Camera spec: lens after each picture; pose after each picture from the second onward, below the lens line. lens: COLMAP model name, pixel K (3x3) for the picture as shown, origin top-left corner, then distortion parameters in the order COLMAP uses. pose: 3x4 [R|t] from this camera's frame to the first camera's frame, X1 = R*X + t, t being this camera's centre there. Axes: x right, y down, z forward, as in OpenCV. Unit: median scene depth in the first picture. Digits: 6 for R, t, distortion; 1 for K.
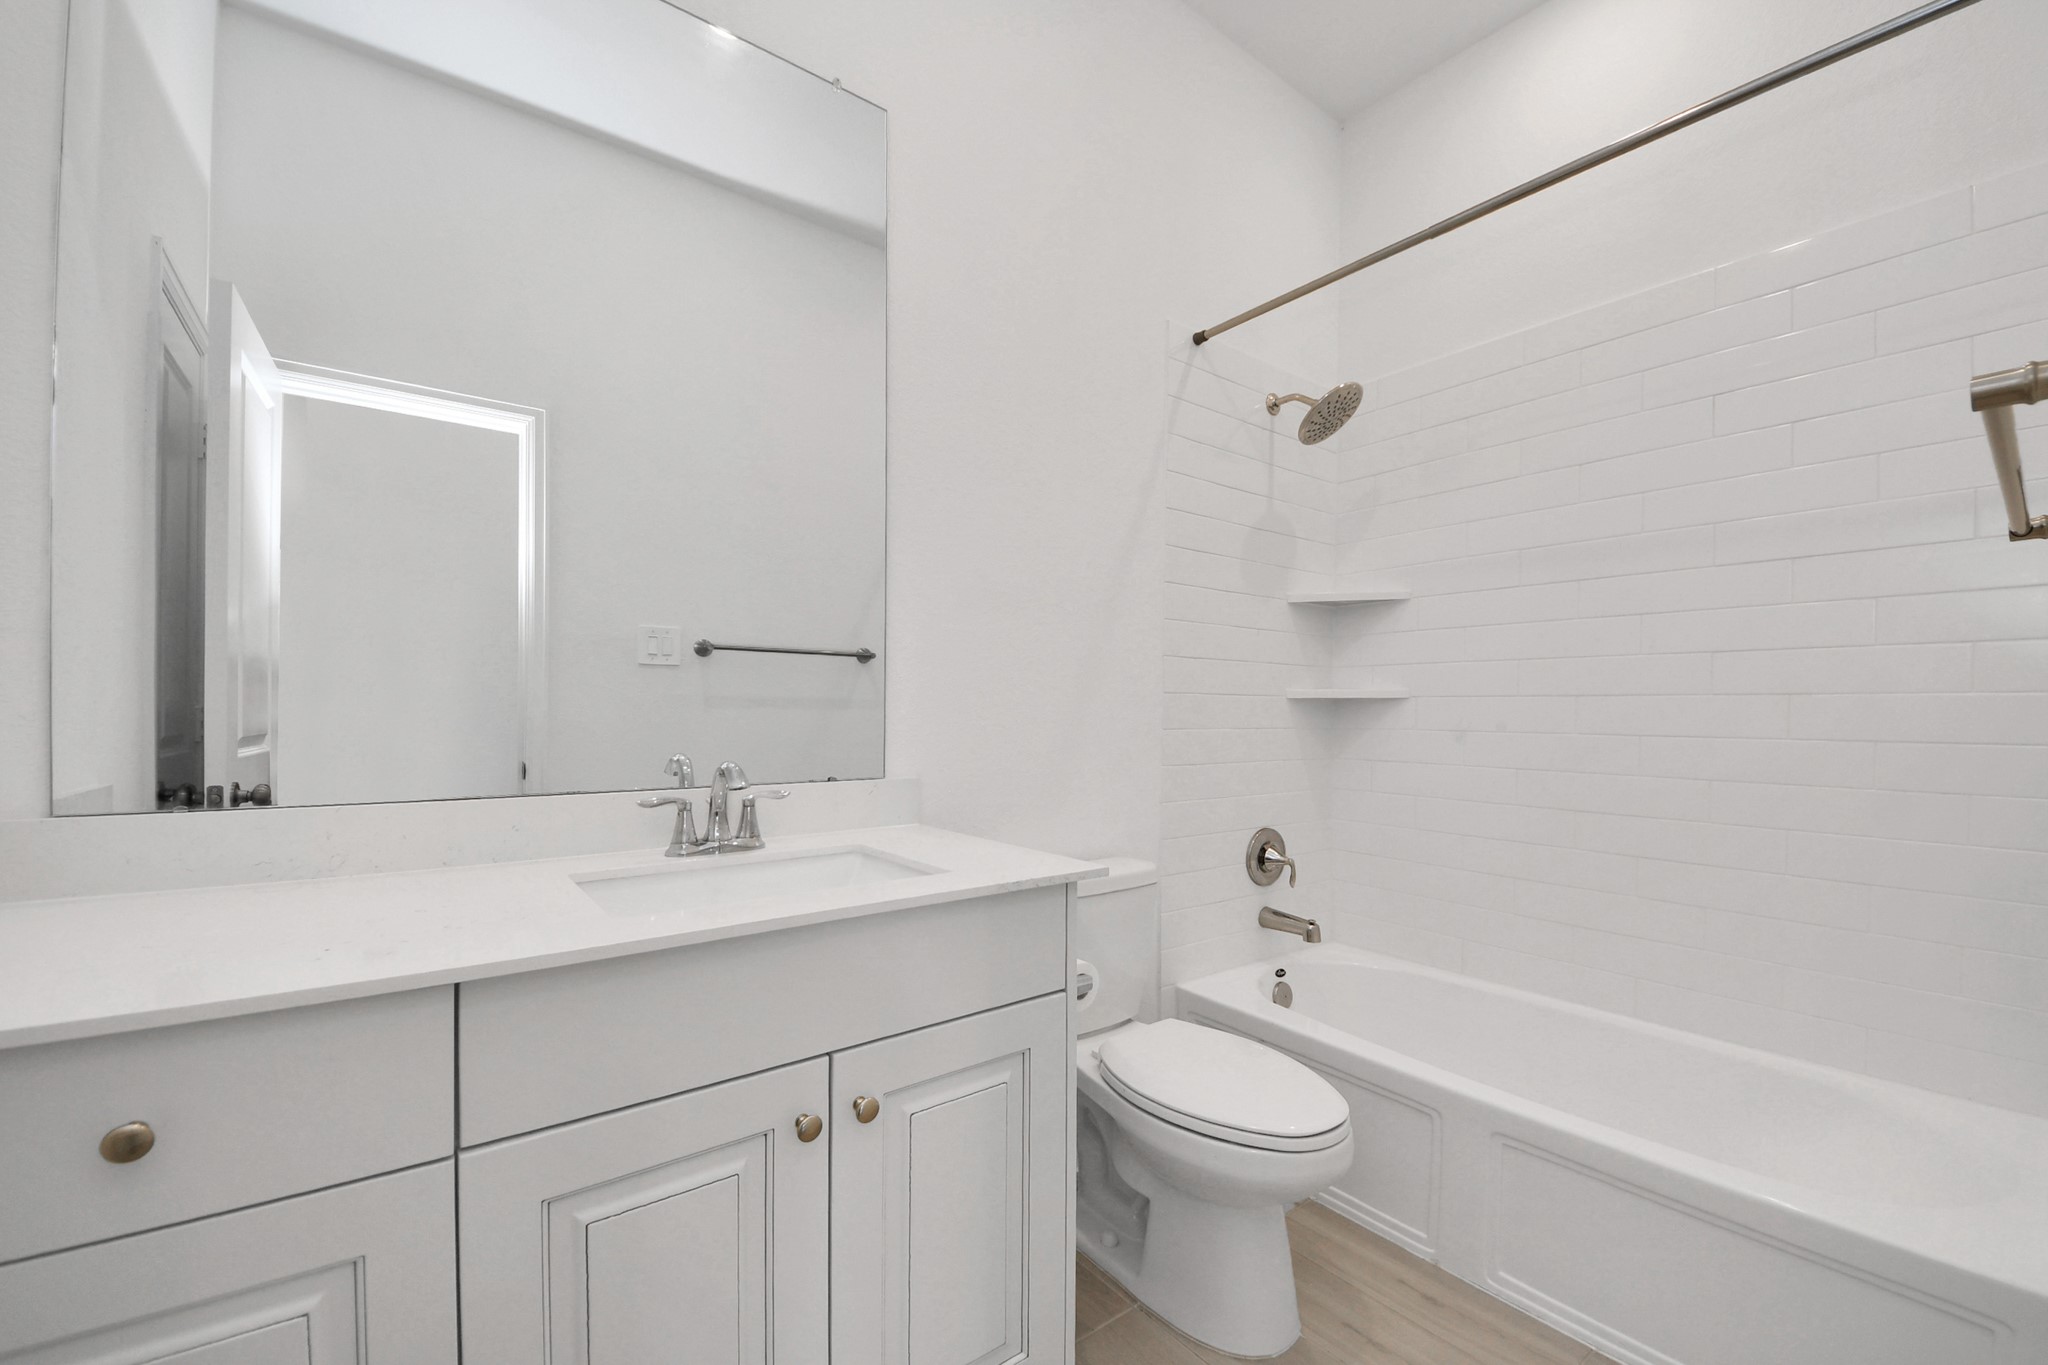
lens RADIAL K [[838.0, 0, 1024.0], [0, 838.0, 682.5], [0, 0, 1]] dist [-0.000572, -0.000029]
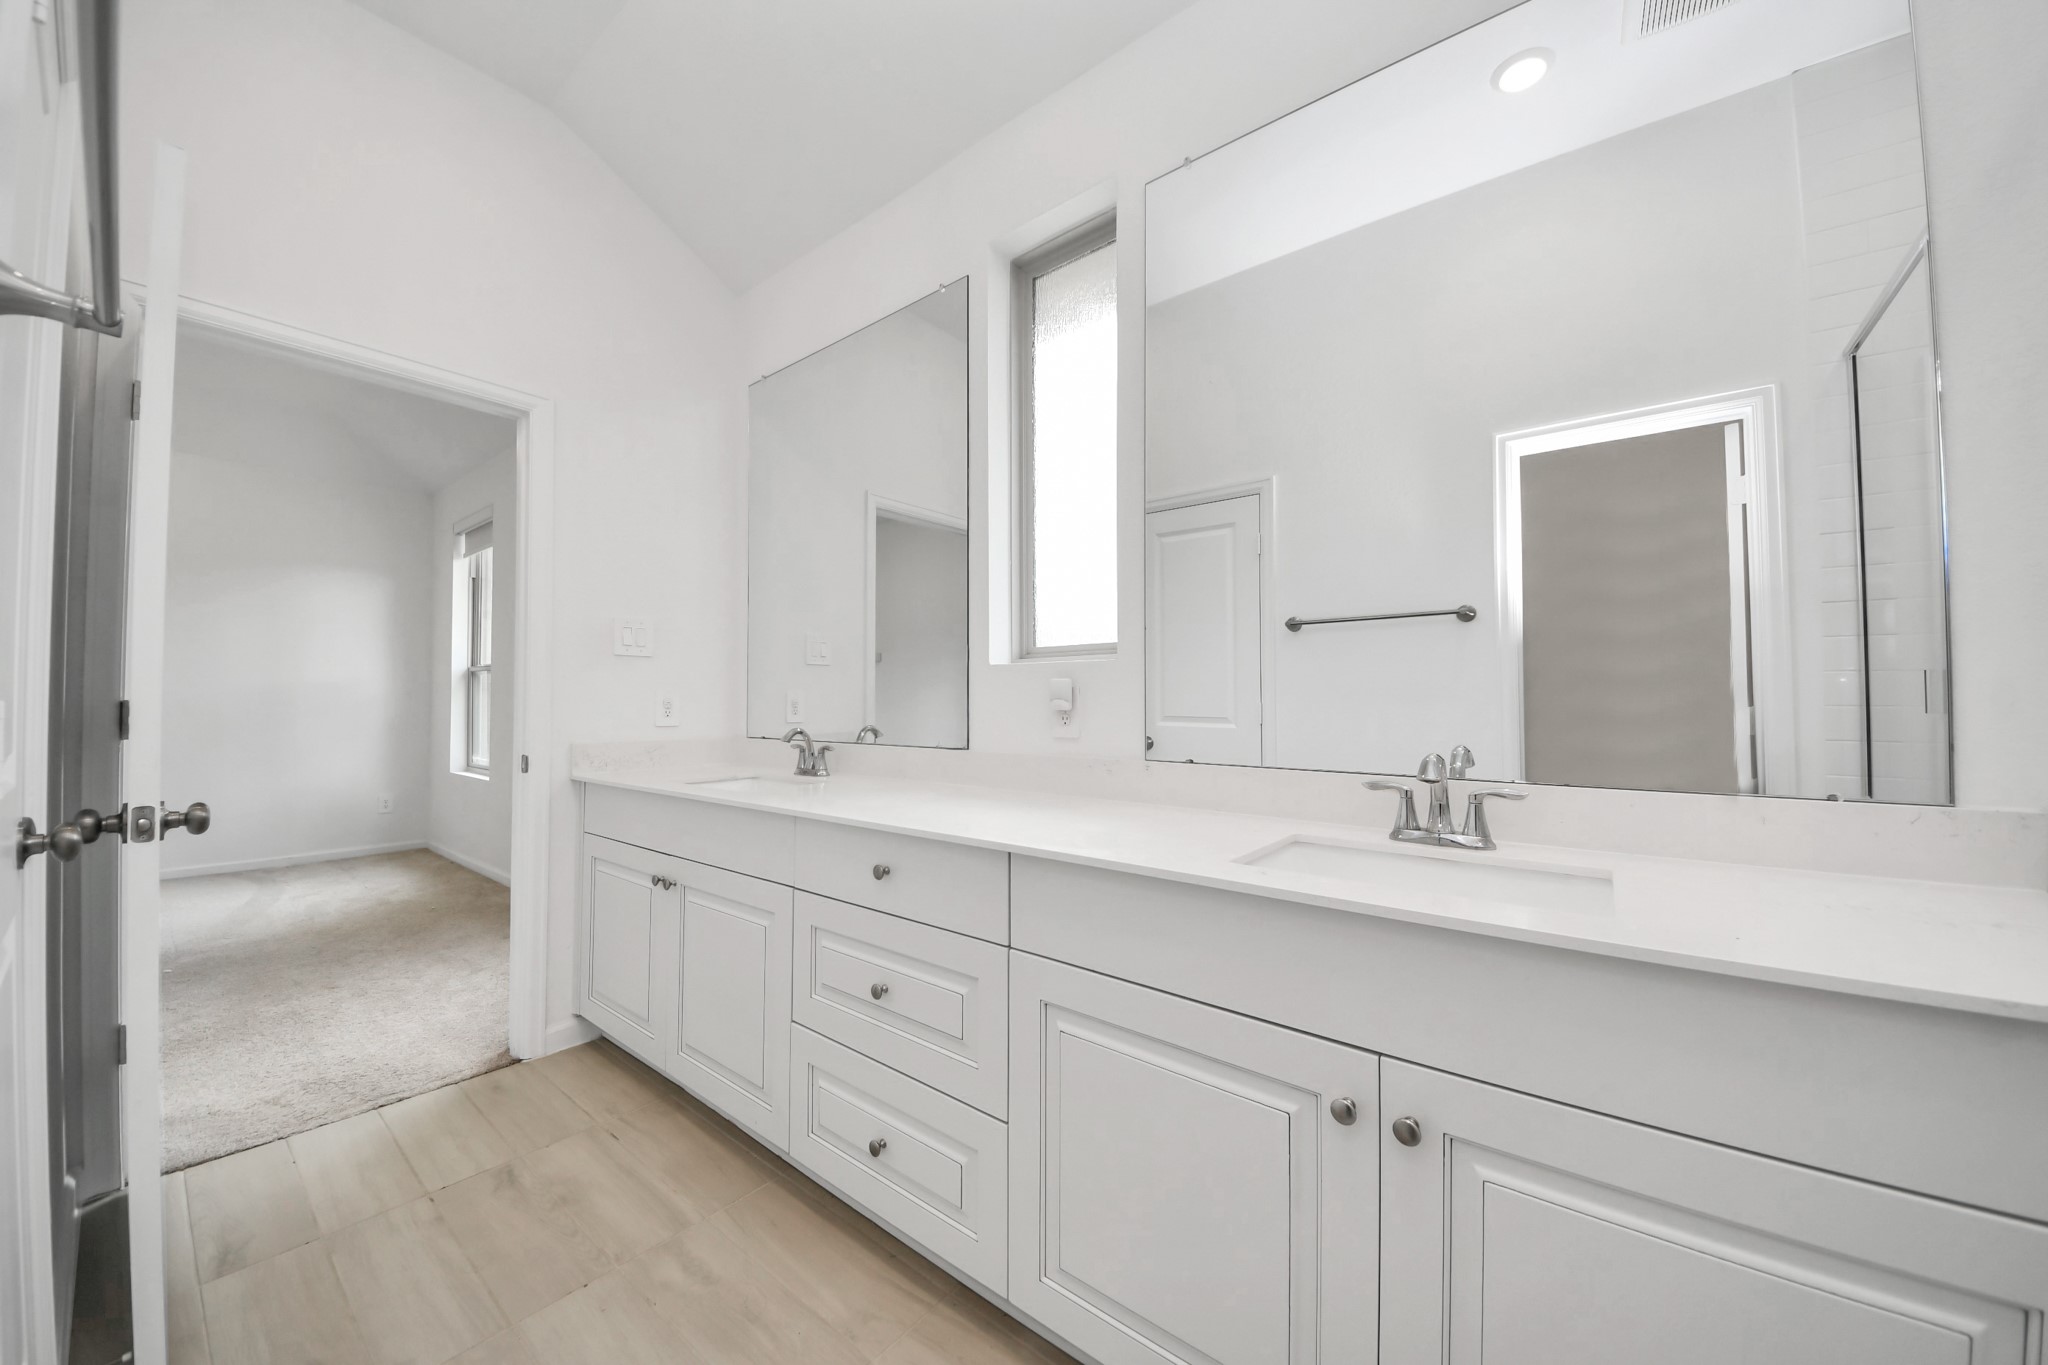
lens RADIAL K [[735.3, 0, 1024.0], [0, 735.3, 682.5], [0, 0, 1]] dist [-0.000097, -0.000001]
pose [[0.241598, -0.020223, -0.970166, 0.396149], [0.017277, 0.999714, -0.016537, 0.011339], [0.970222, -0.012766, 0.241879, 0.305573]]
